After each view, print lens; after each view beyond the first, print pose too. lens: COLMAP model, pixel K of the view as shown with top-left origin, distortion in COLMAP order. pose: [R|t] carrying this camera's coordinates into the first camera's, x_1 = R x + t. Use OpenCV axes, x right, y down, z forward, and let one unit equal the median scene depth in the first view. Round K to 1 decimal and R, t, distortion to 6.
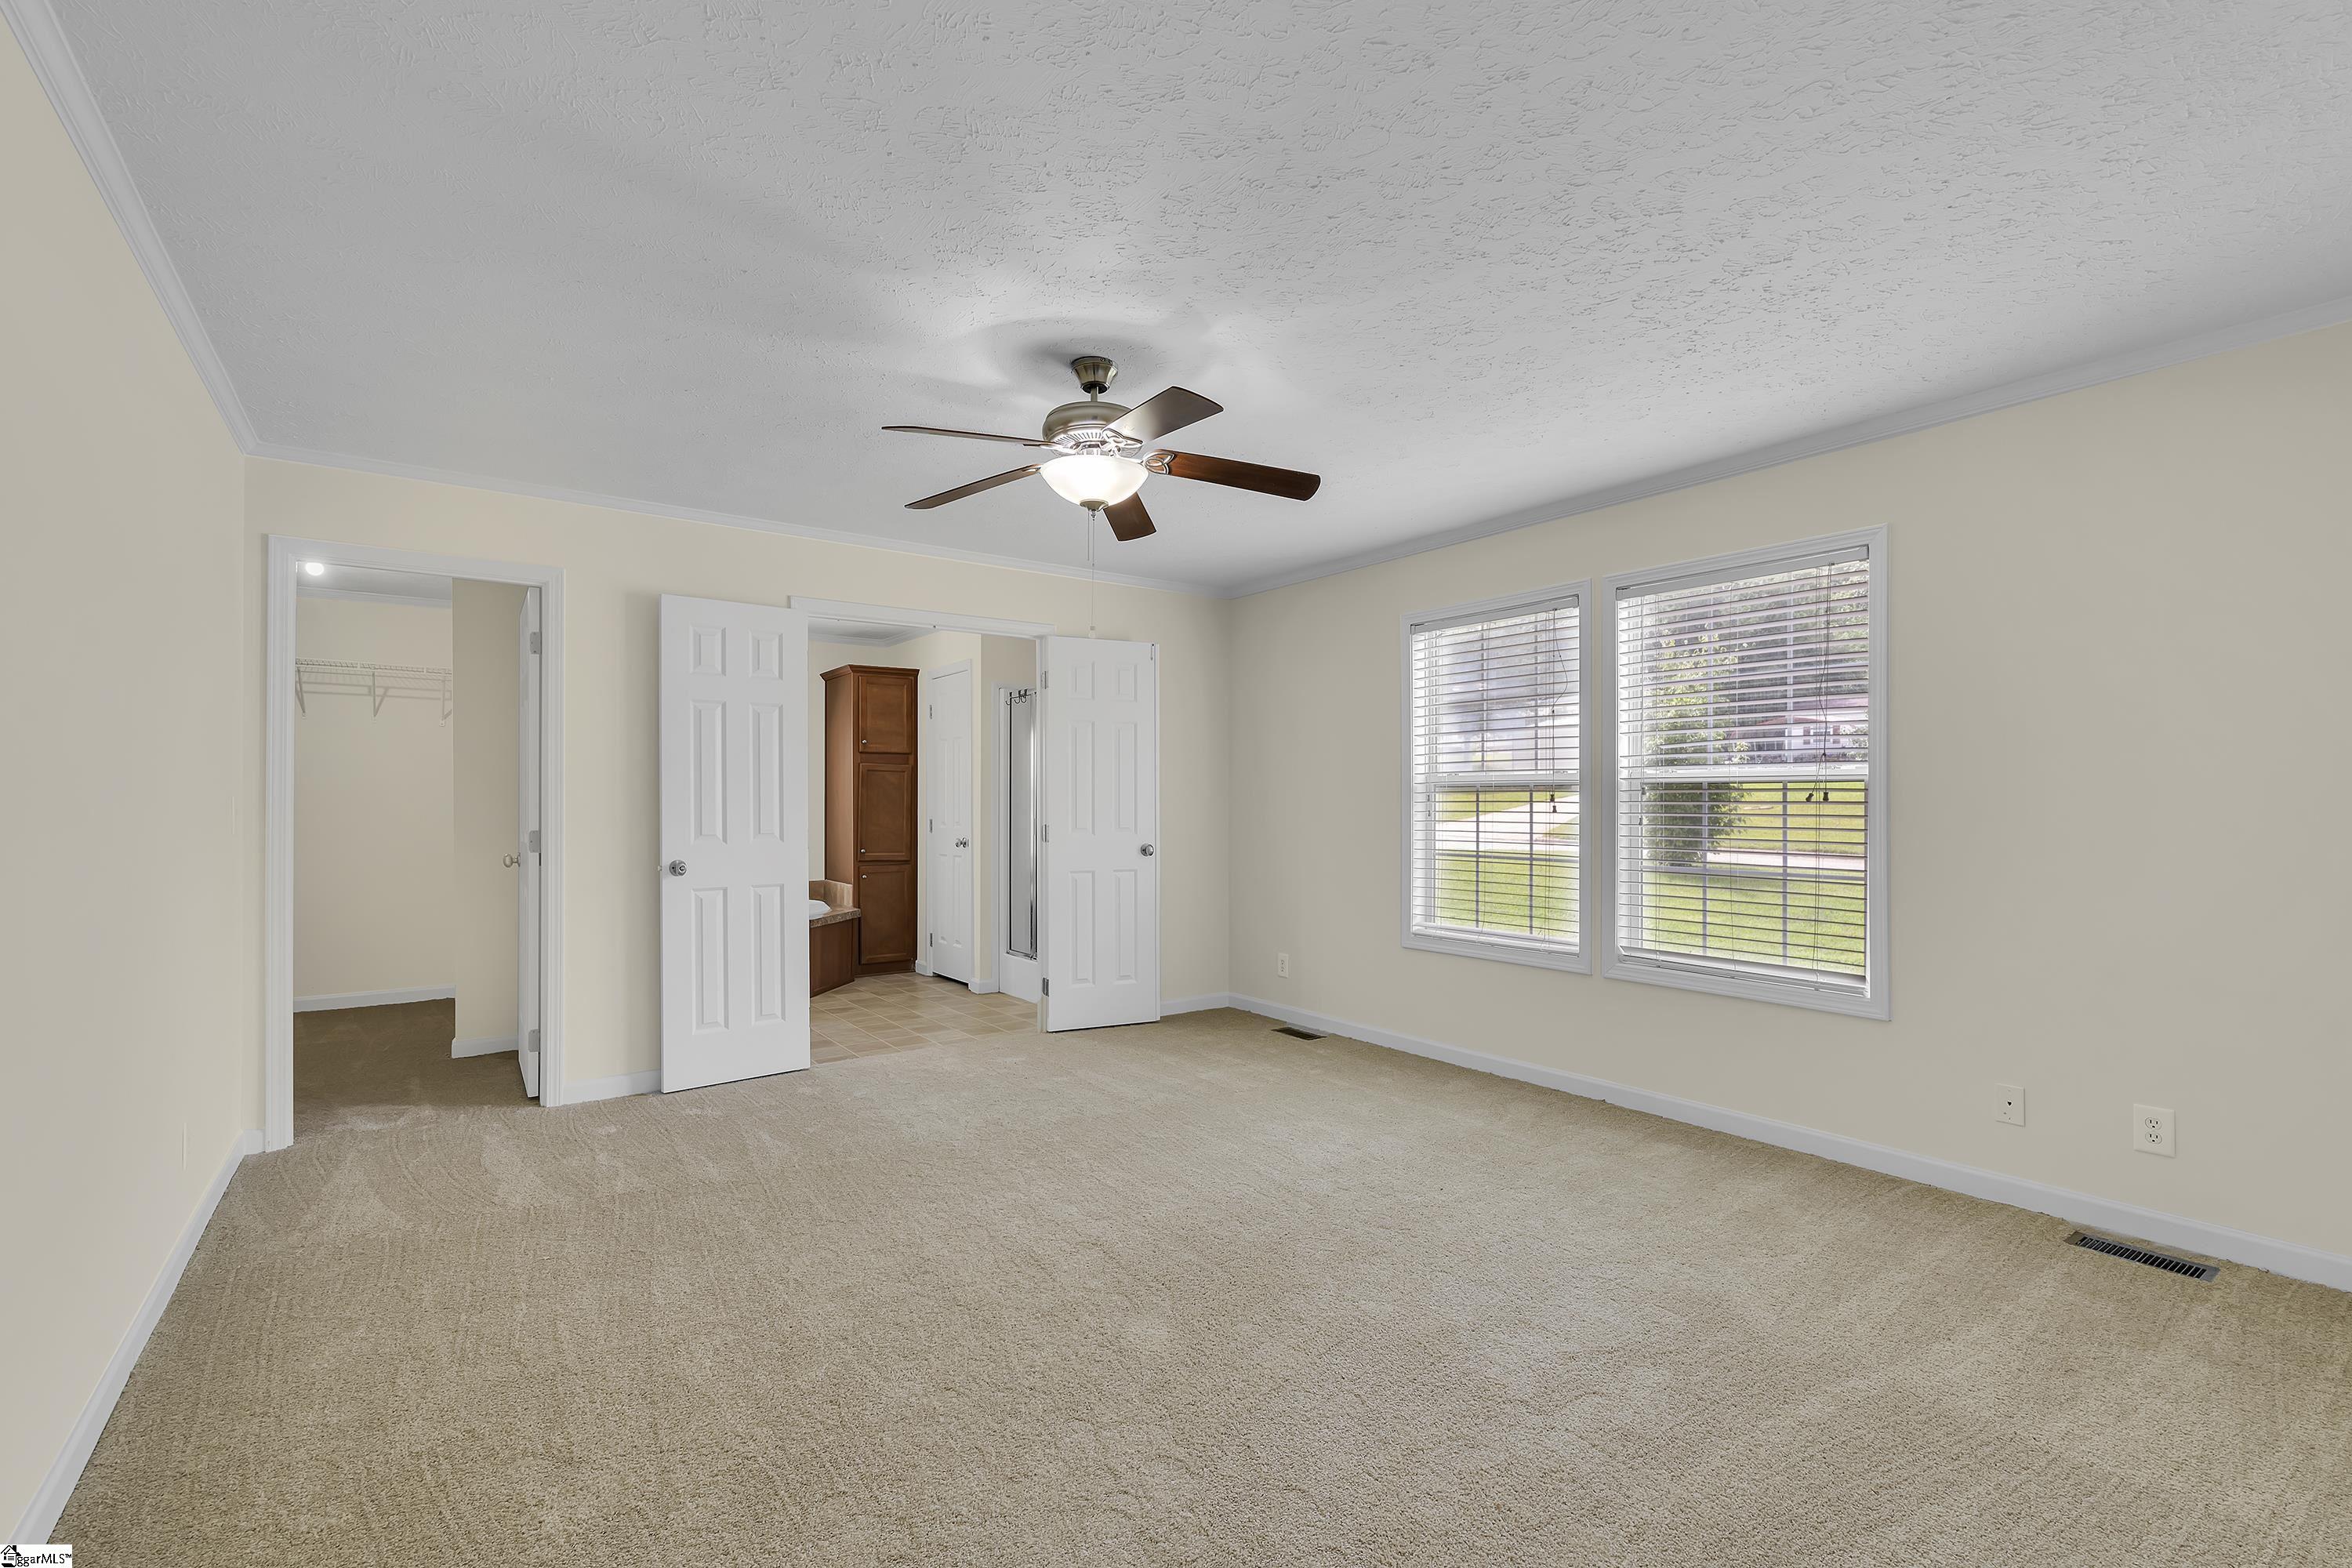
lens RADIAL K [[1023.3, 0, 1173.2], [0, 1023.3, 789.1], [0, 0, 1]] dist [-0.007088, 0.000395]
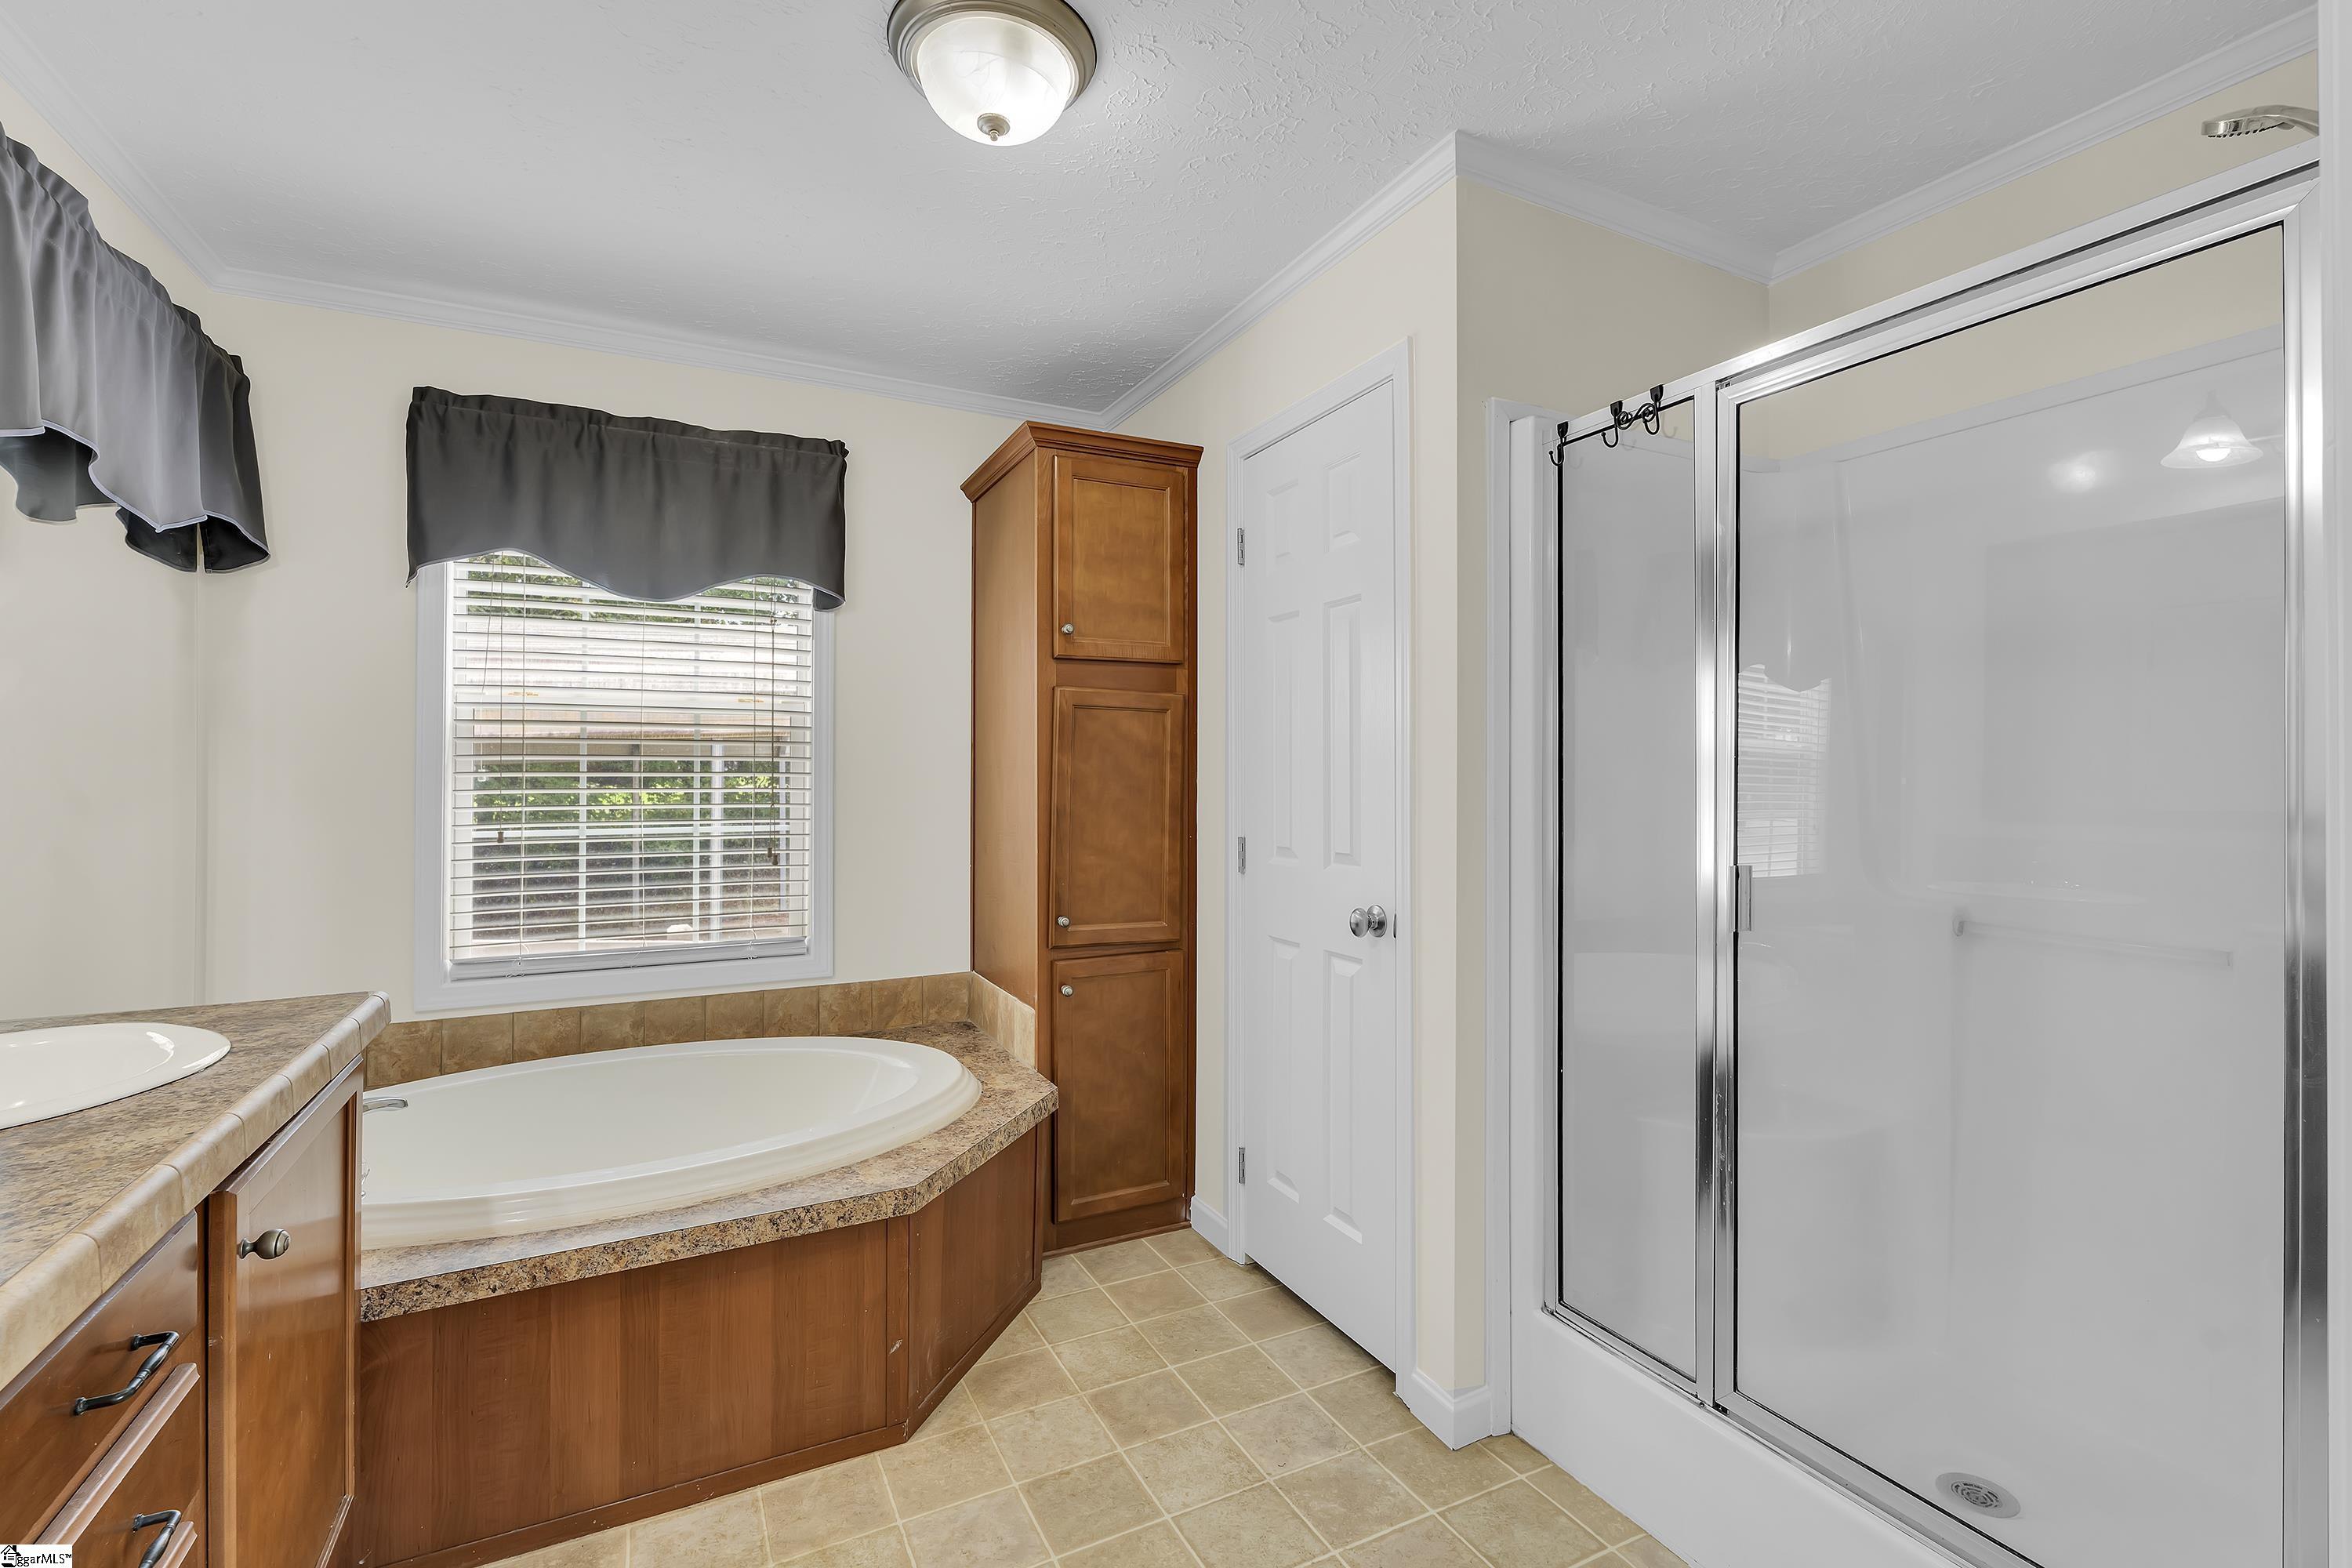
lens RADIAL K [[1025.5, 0, 1172.0], [0, 1025.5, 758.4], [0, 0, 1]] dist [-0.002601, 0.000309]
pose [[0.986520, 0.001909, -0.163630, -0.198976], [-0.002775, 0.999983, -0.005064, 0.003112], [0.163617, 0.005450, 0.986509, 0.624407]]
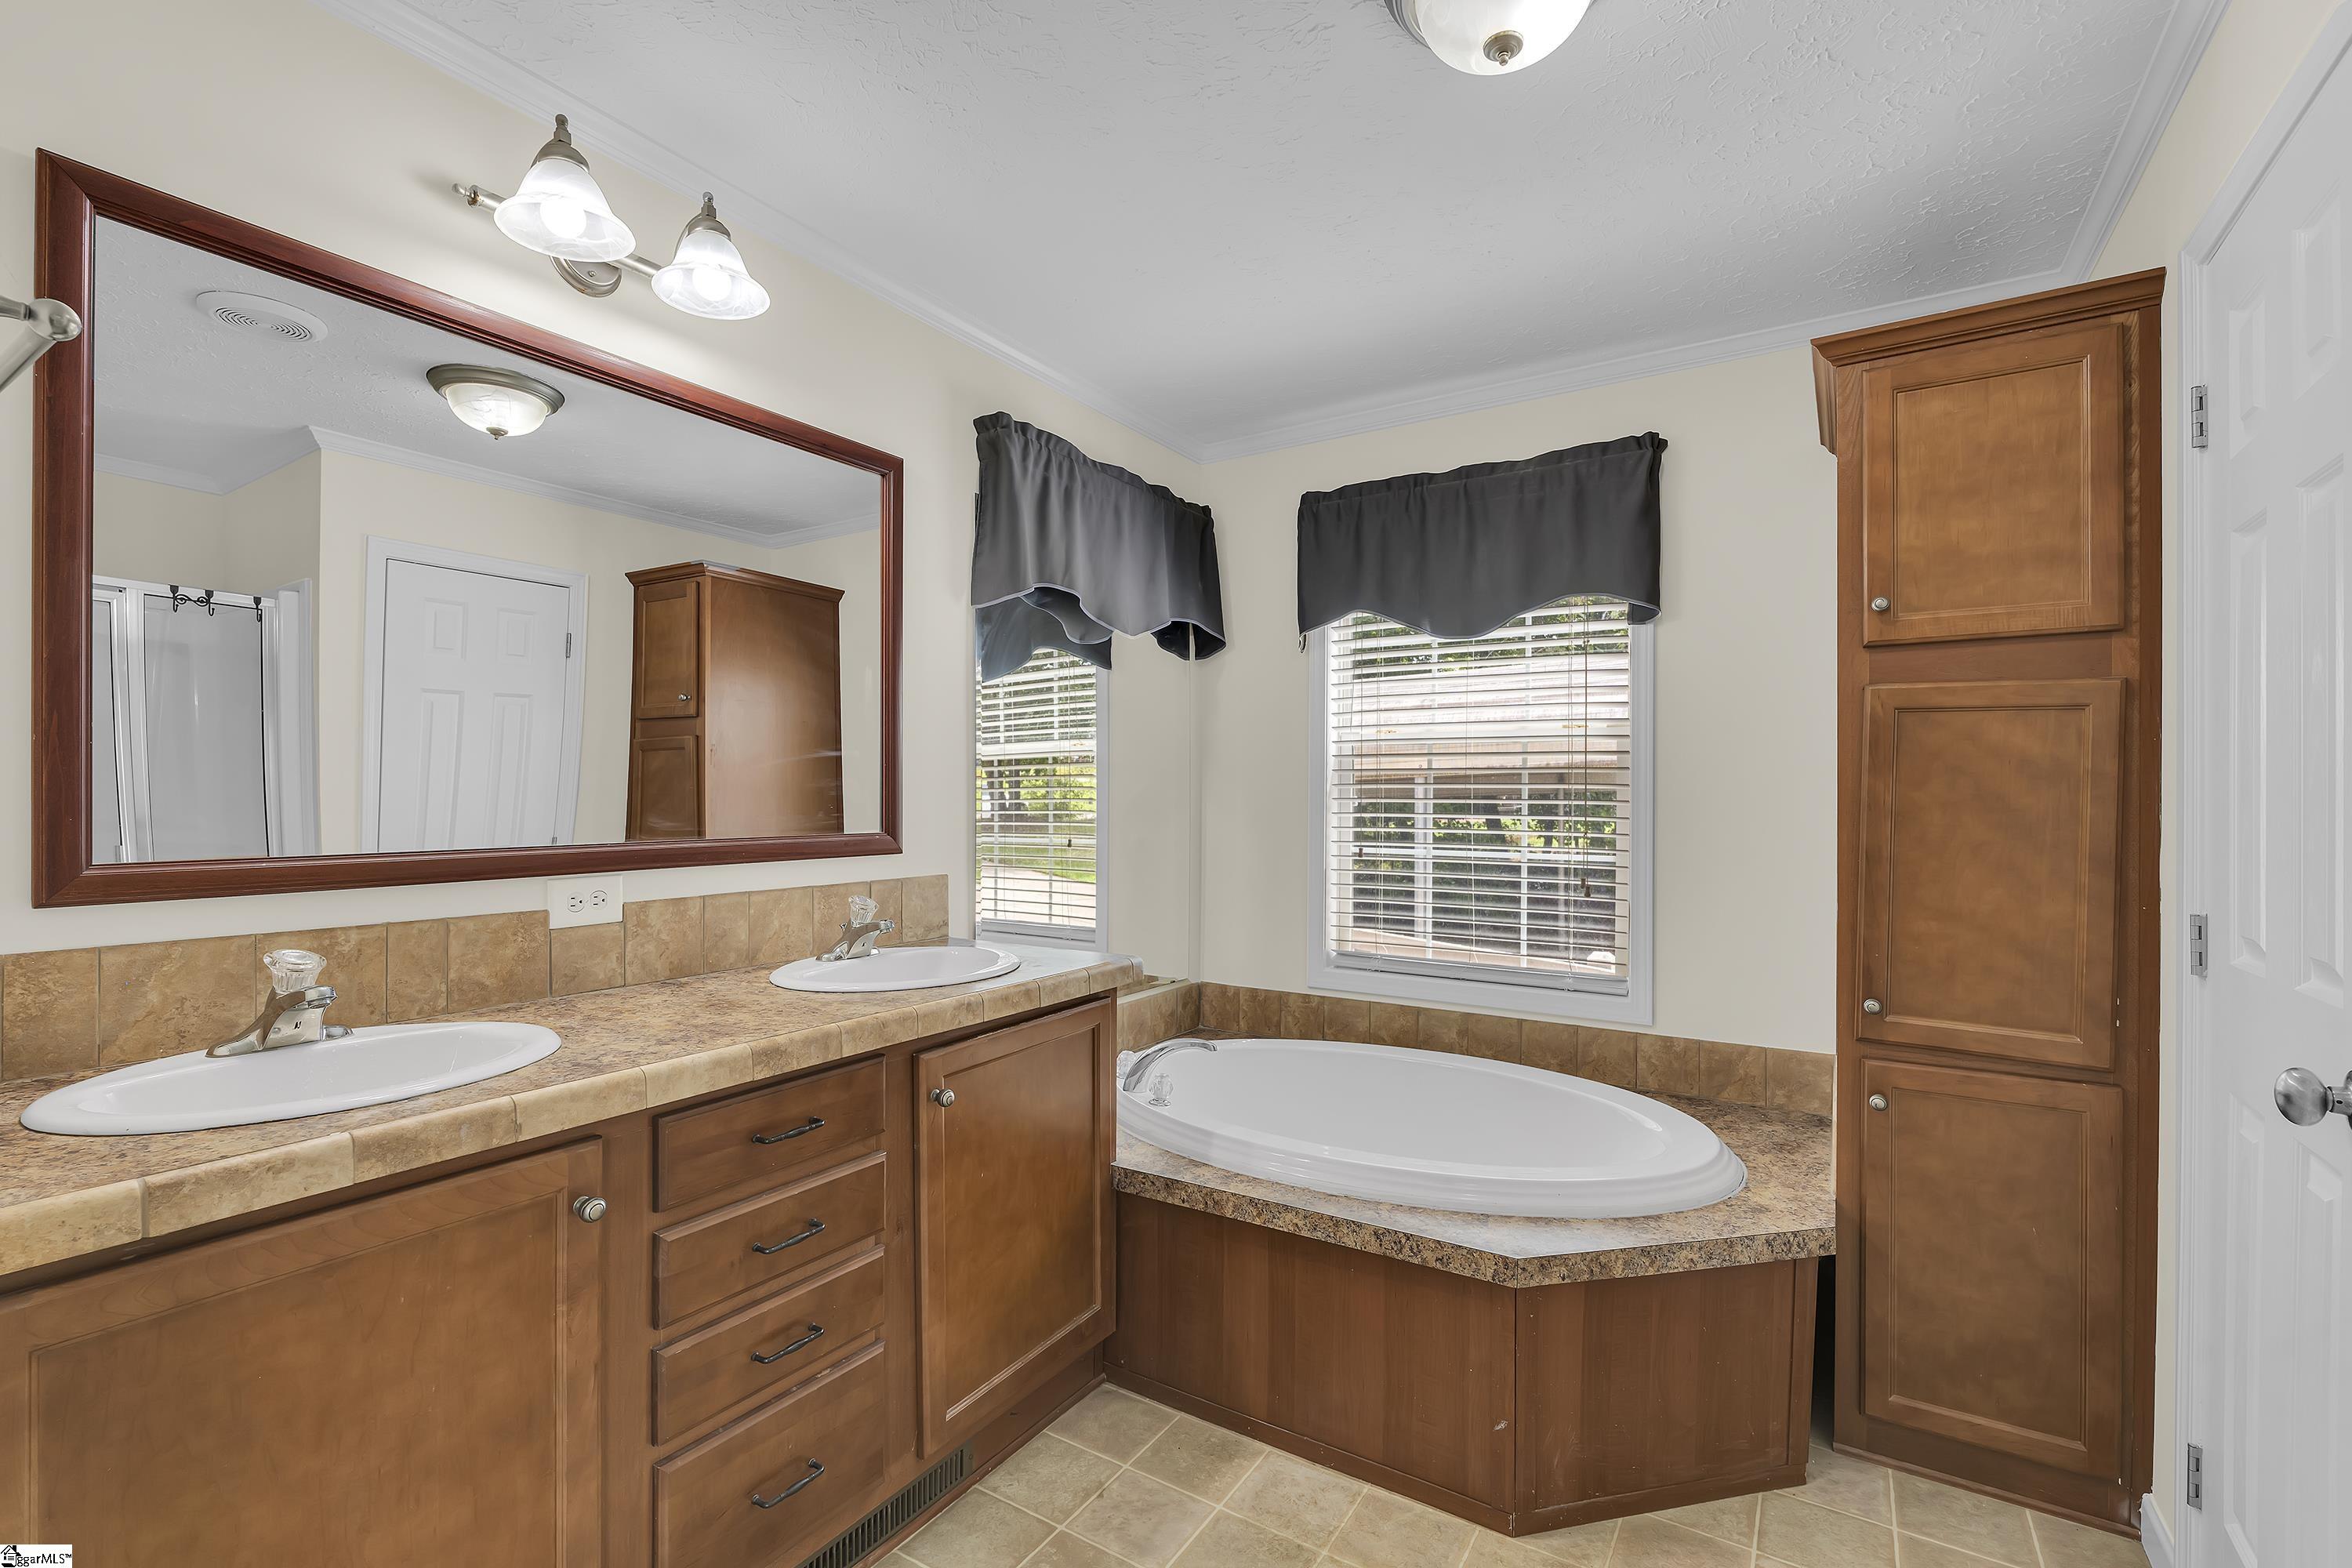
lens RADIAL K [[1023.3, 0, 1173.2], [0, 1023.3, 789.1], [0, 0, 1]] dist [-0.007088, 0.000395]
pose [[0.368904, -0.000609, -0.929467, -0.117326], [-0.001044, 0.999999, -0.001070, 0.003522], [0.929467, 0.001365, 0.368903, 0.712445]]
